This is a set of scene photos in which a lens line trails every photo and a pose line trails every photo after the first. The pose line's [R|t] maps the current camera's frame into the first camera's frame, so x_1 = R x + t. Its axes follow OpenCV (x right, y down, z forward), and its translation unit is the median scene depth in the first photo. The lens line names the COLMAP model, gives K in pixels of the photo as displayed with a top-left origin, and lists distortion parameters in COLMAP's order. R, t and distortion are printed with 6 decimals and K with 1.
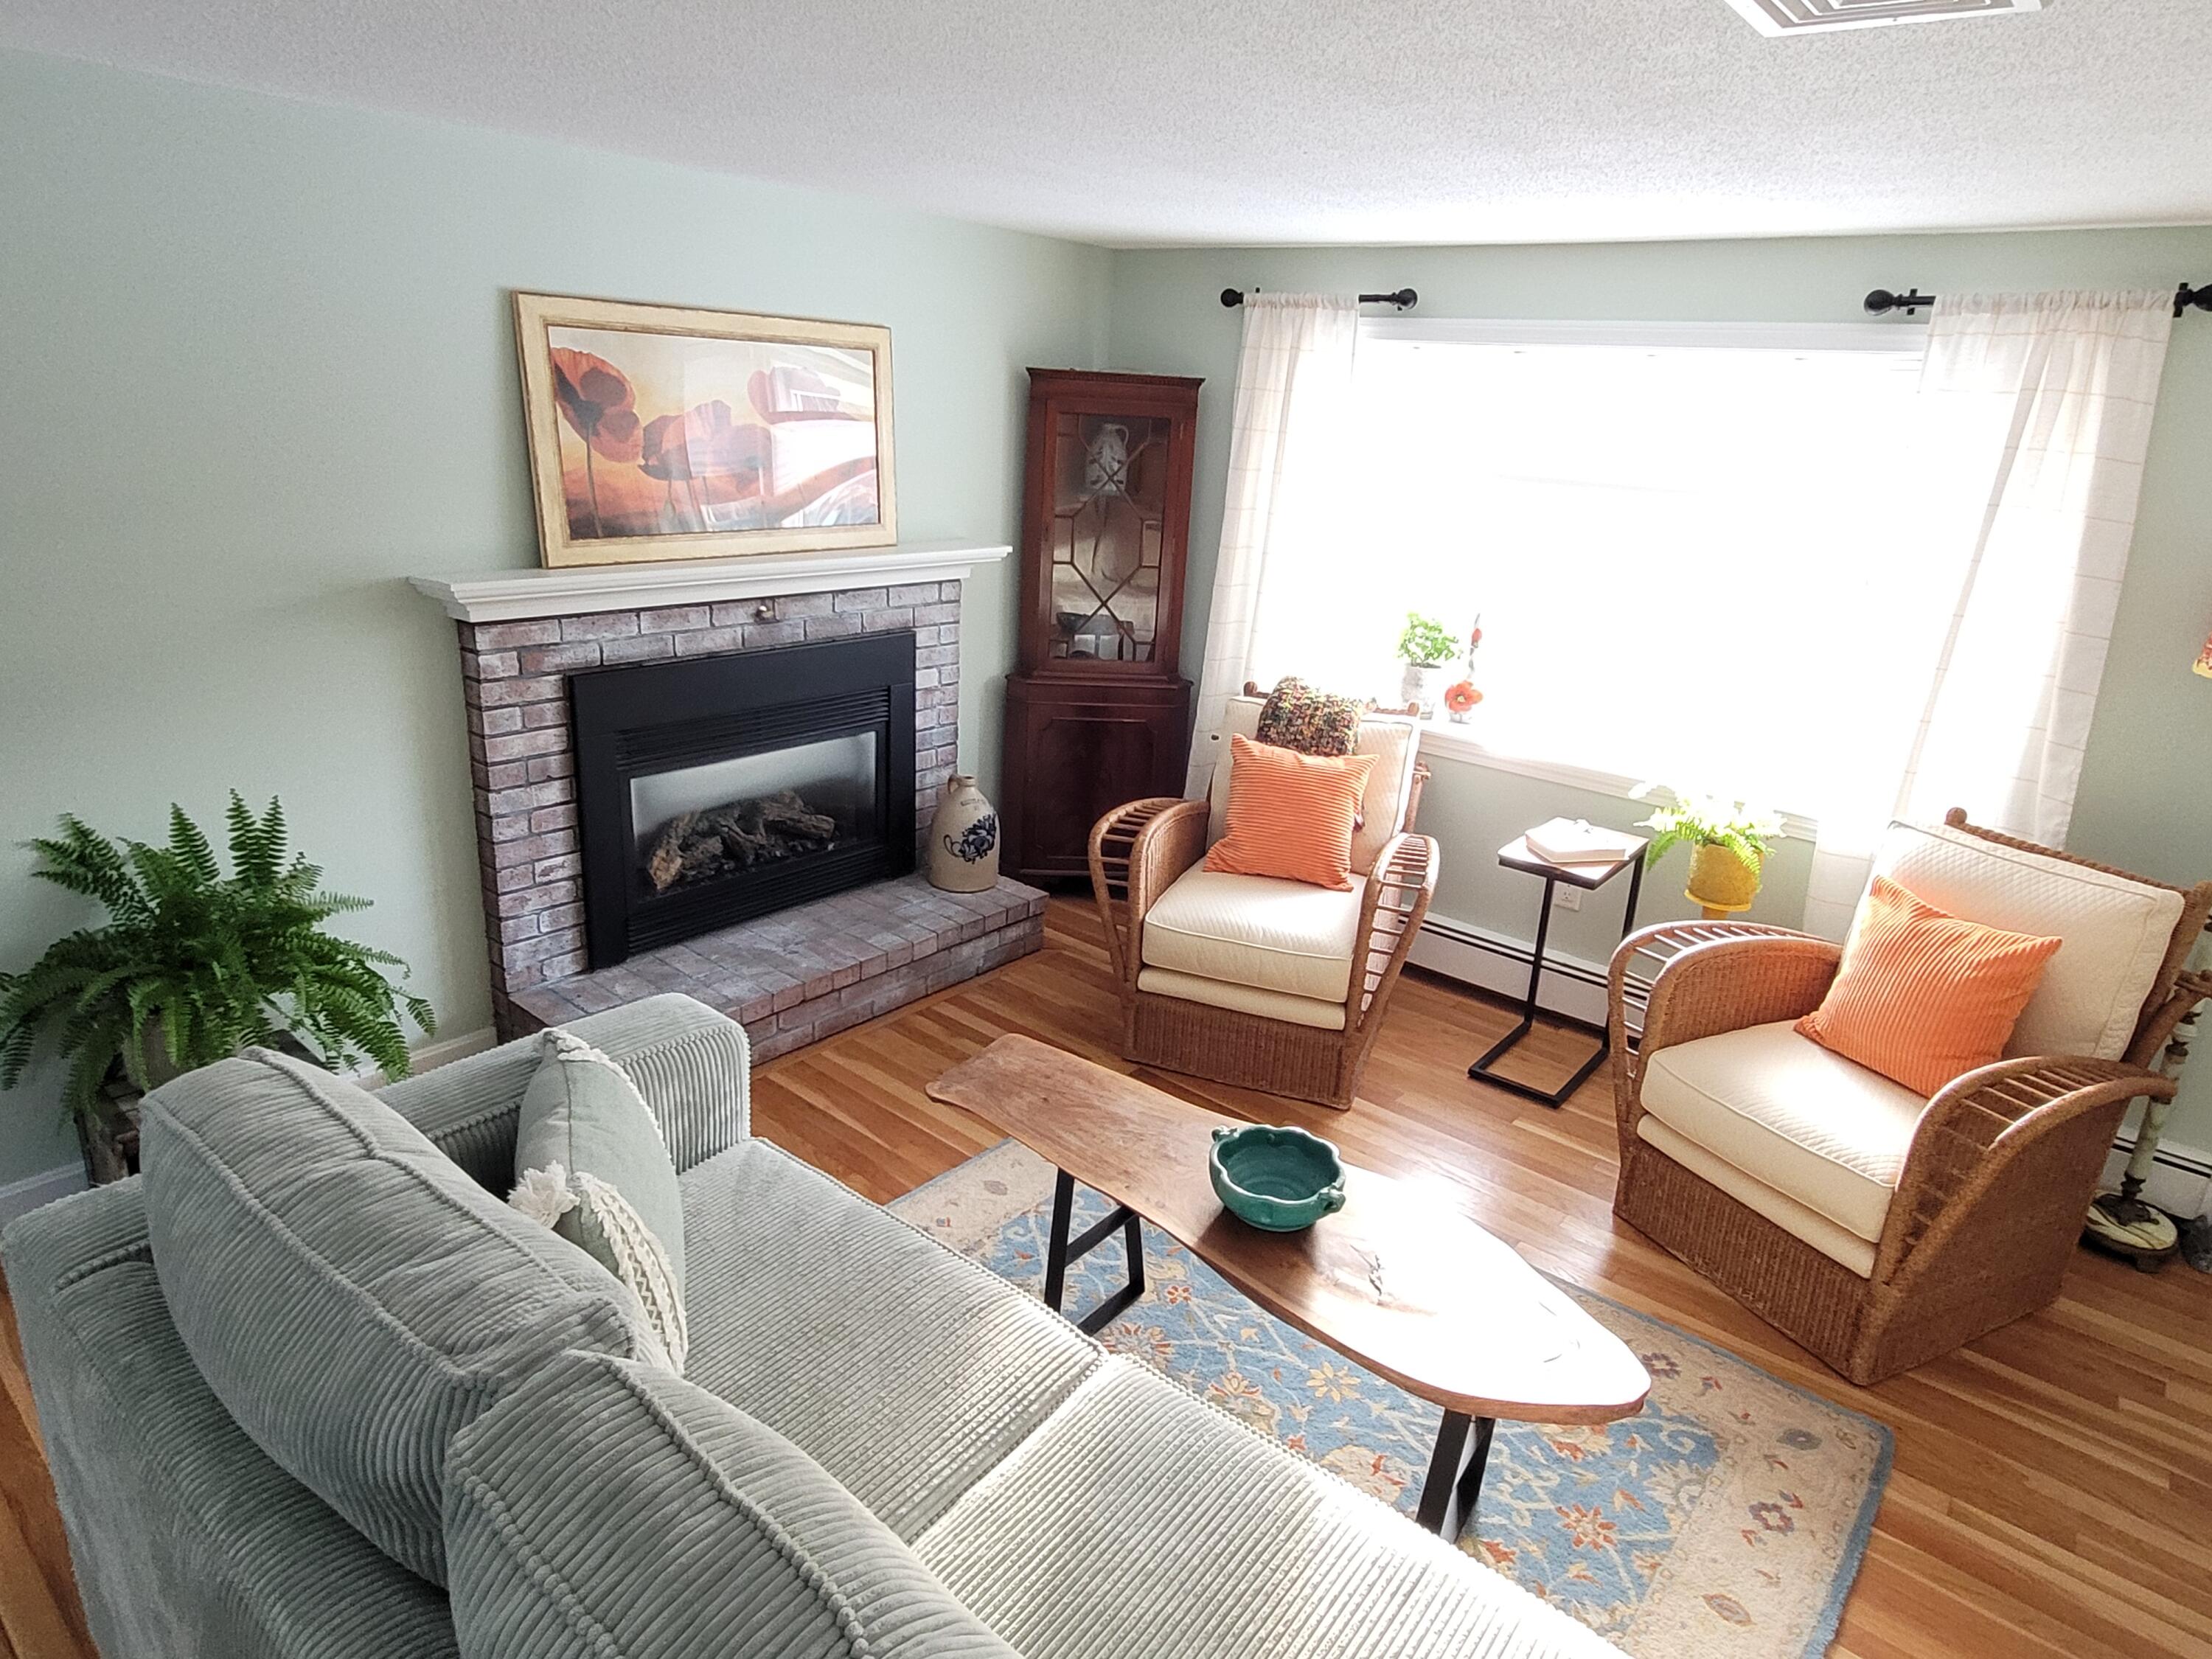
lens RADIAL K [[1310.3, 0, 1104.1], [0, 1310.3, 804.6], [0, 0, 1]] dist [-0.002346, -0.002244]
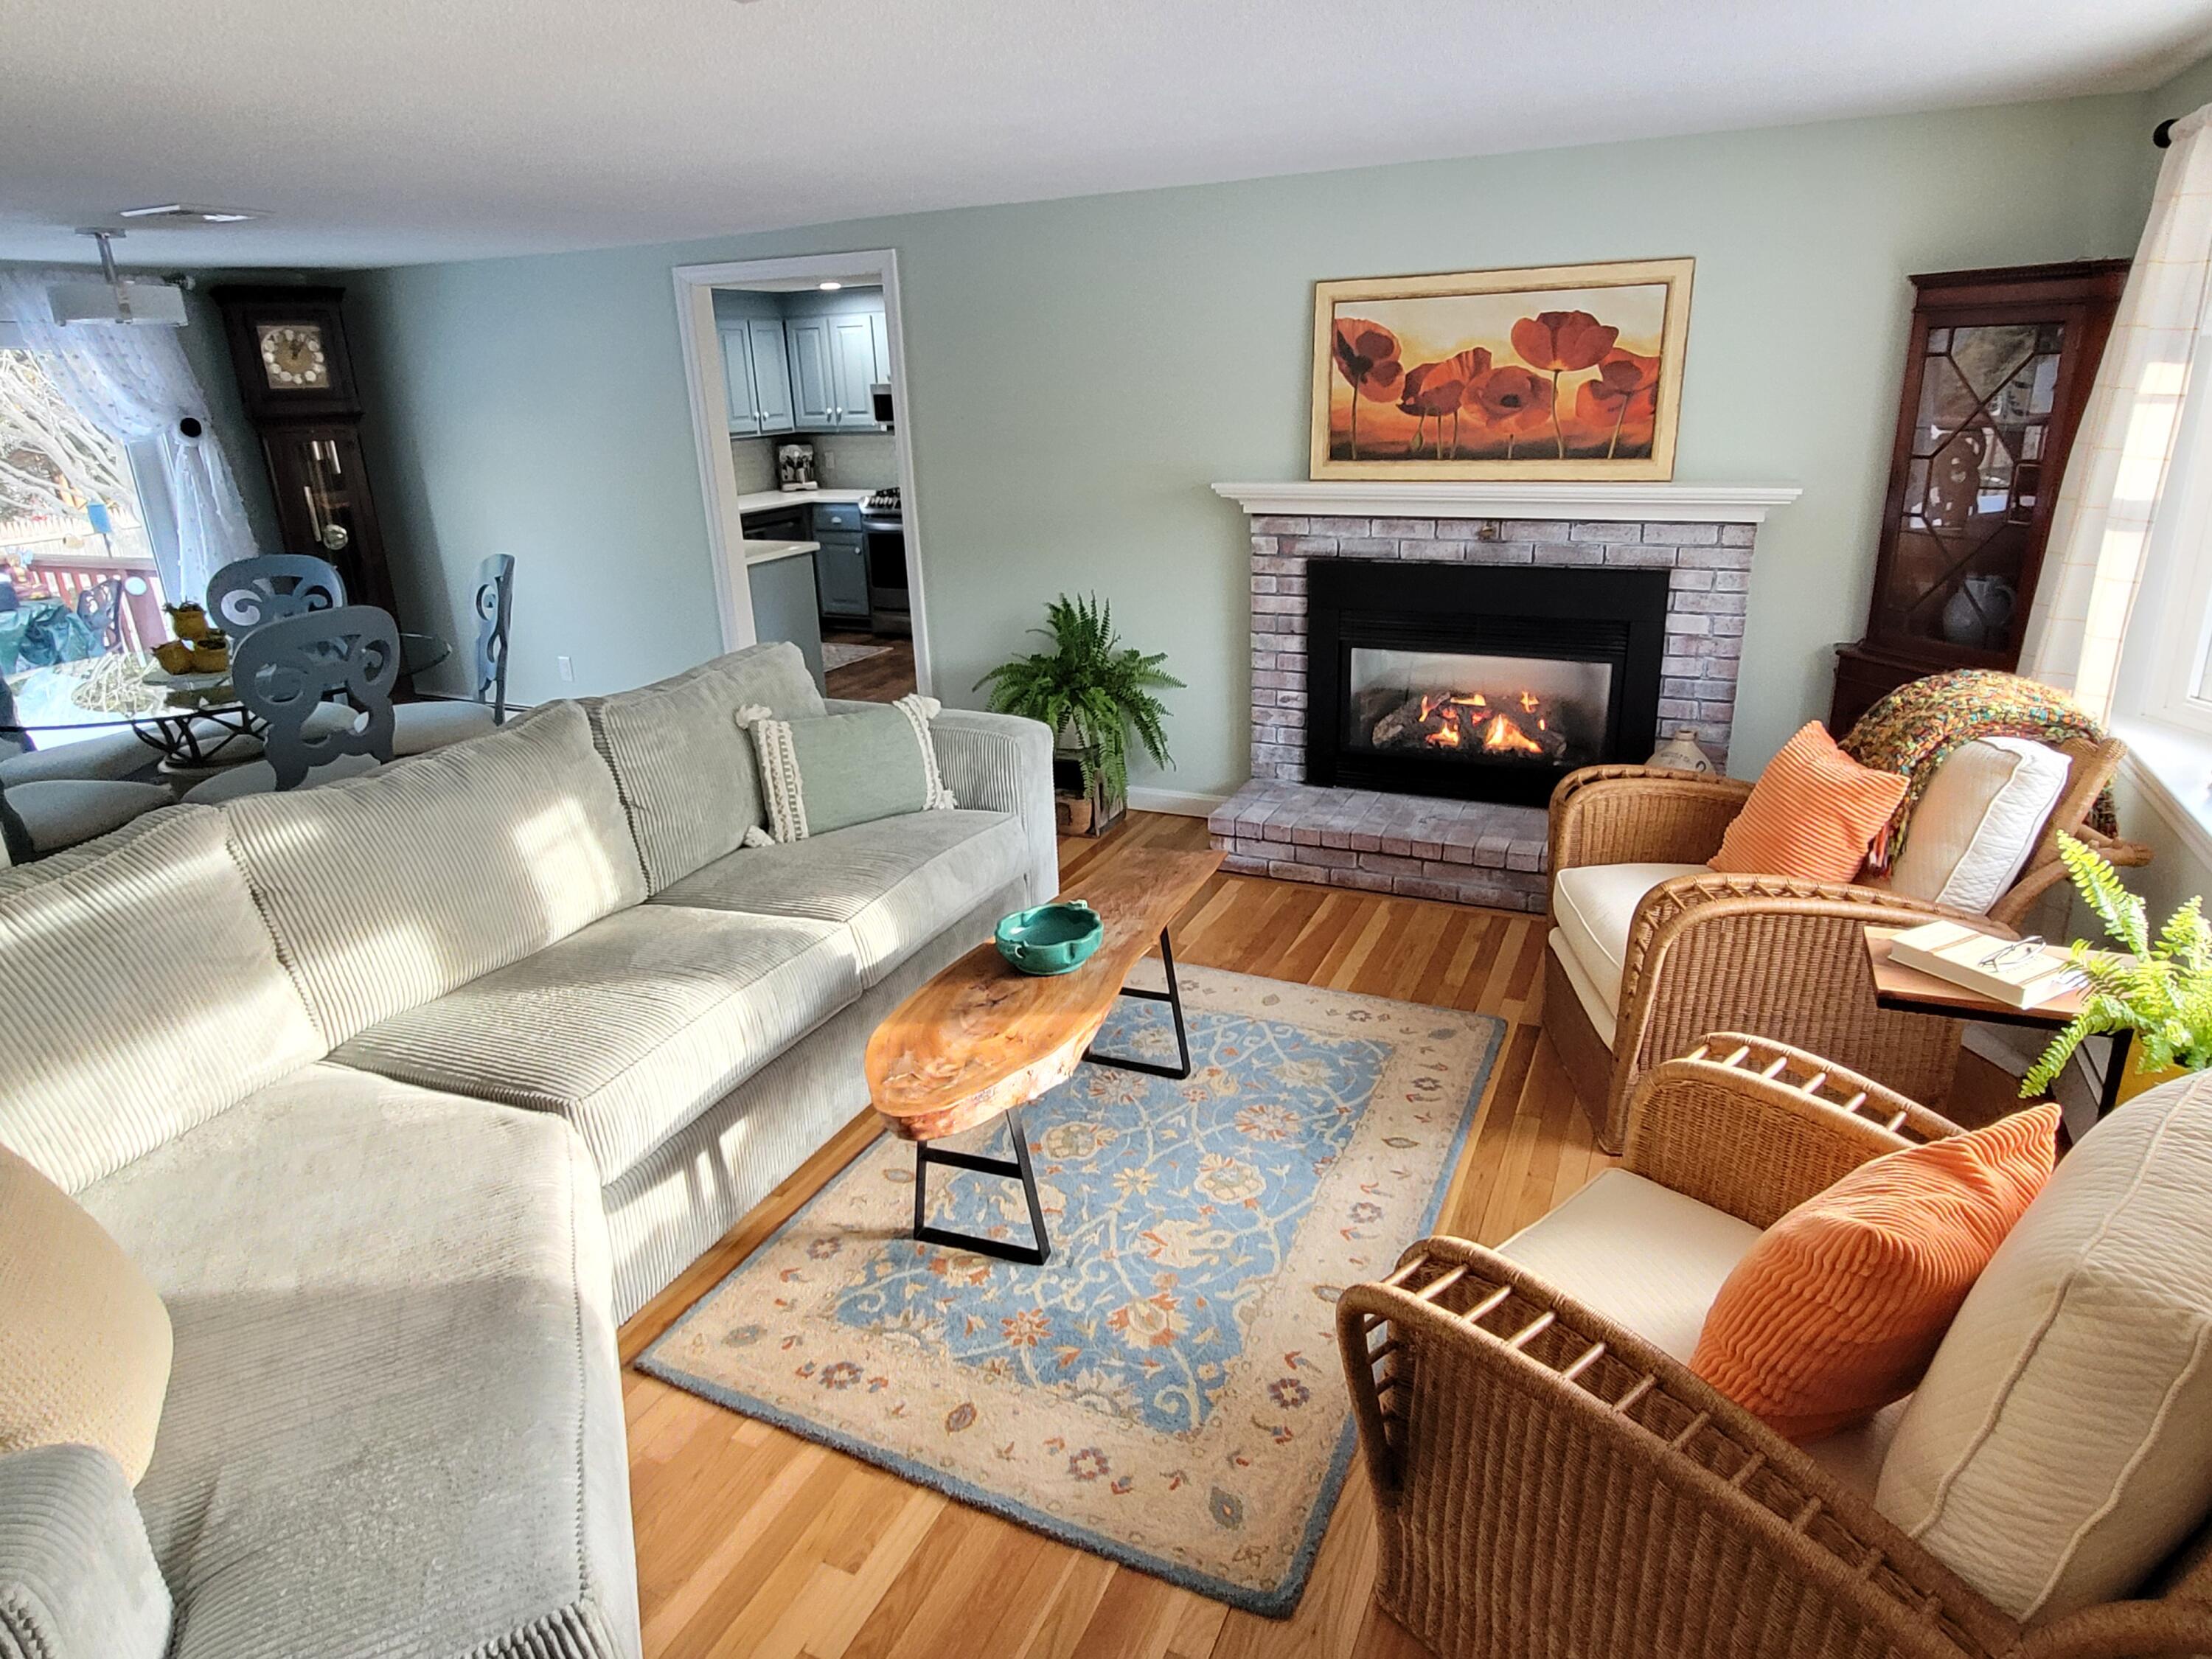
lens RADIAL K [[1285.1, 0, 1113.6], [0, 1285.1, 805.2], [0, 0, 1]] dist [0.002126, -0.002683]
pose [[0.245893, 0.249953, -0.936515, 0.842463], [-0.245272, 0.950781, 0.189361, -0.056504], [0.937752, 0.183139, 0.295097, 0.438899]]
